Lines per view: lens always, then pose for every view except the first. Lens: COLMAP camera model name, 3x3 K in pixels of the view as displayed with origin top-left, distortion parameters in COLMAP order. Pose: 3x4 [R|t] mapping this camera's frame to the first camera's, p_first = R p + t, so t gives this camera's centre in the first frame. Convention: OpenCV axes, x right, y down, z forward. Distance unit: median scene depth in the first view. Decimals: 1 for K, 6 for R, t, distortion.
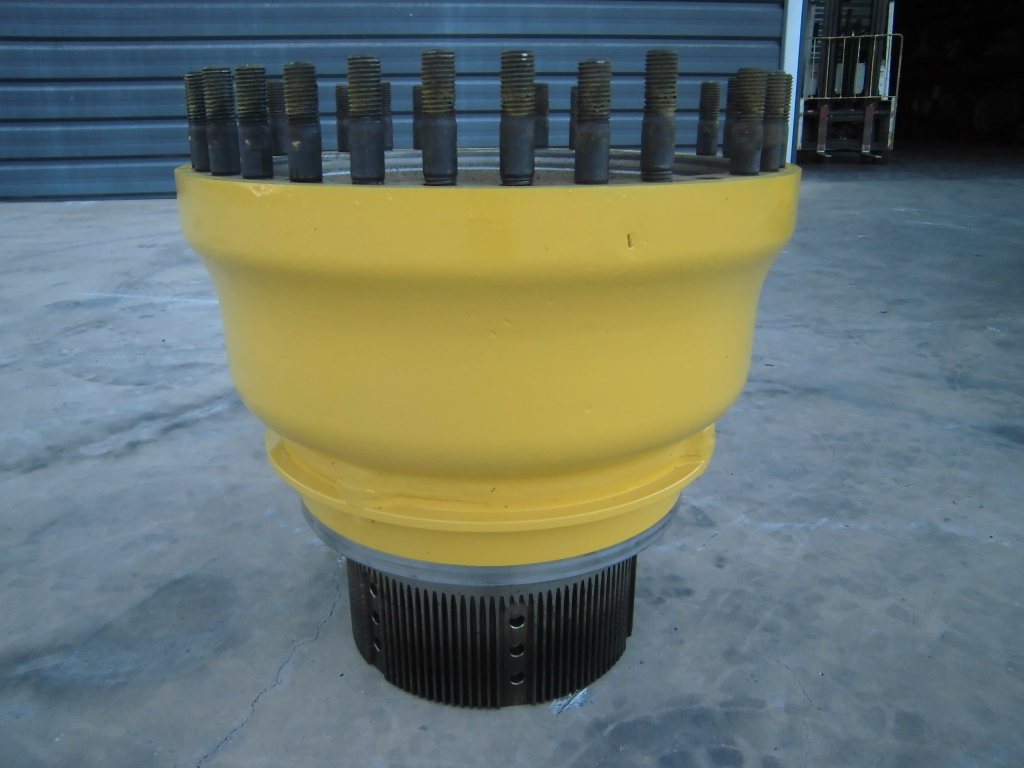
lens RADIAL K [[803.3, 0, 509.5], [0, 803.3, 366.5], [0, 0, 1]] dist [-0.114241, 0.077167]
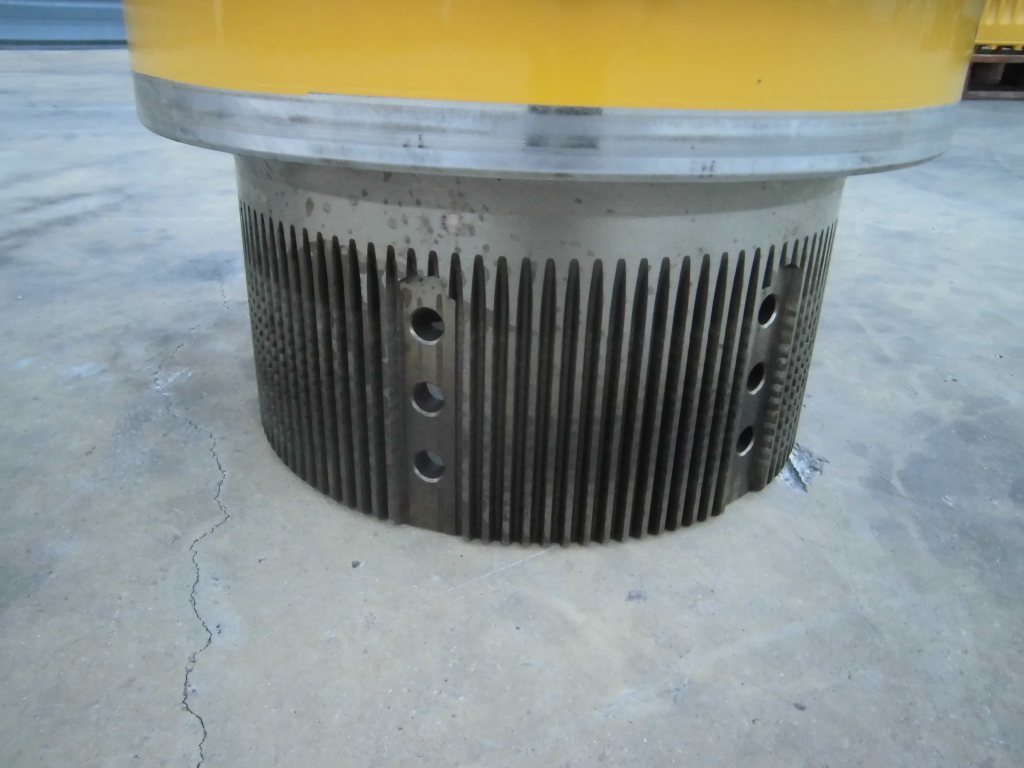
lens RADIAL K [[803.3, 0, 512.3], [0, 803.3, 382.7], [0, 0, 1]] dist [-0.114241, 0.077167]
pose [[0.855103, -0.196881, 0.479621, -0.261788], [0.135176, 0.977758, 0.160361, 0.196962], [-0.500525, -0.072292, 0.862698, 0.492344]]
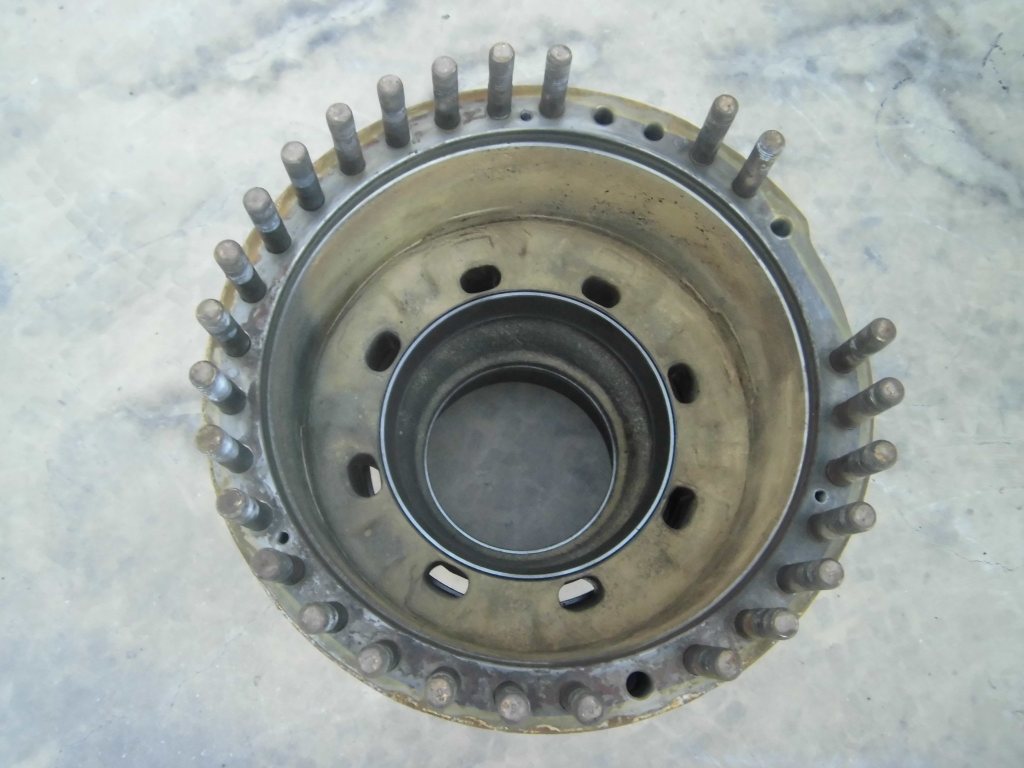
lens RADIAL K [[803.3, 0, 511.2], [0, 803.3, 374.5], [0, 0, 1]] dist [-0.114241, 0.077167]
pose [[0.921298, 0.381307, -0.076263, 0.007352], [-0.156556, 0.543239, 0.824853, -0.737594], [0.355951, -0.747995, 0.560180, 0.375743]]
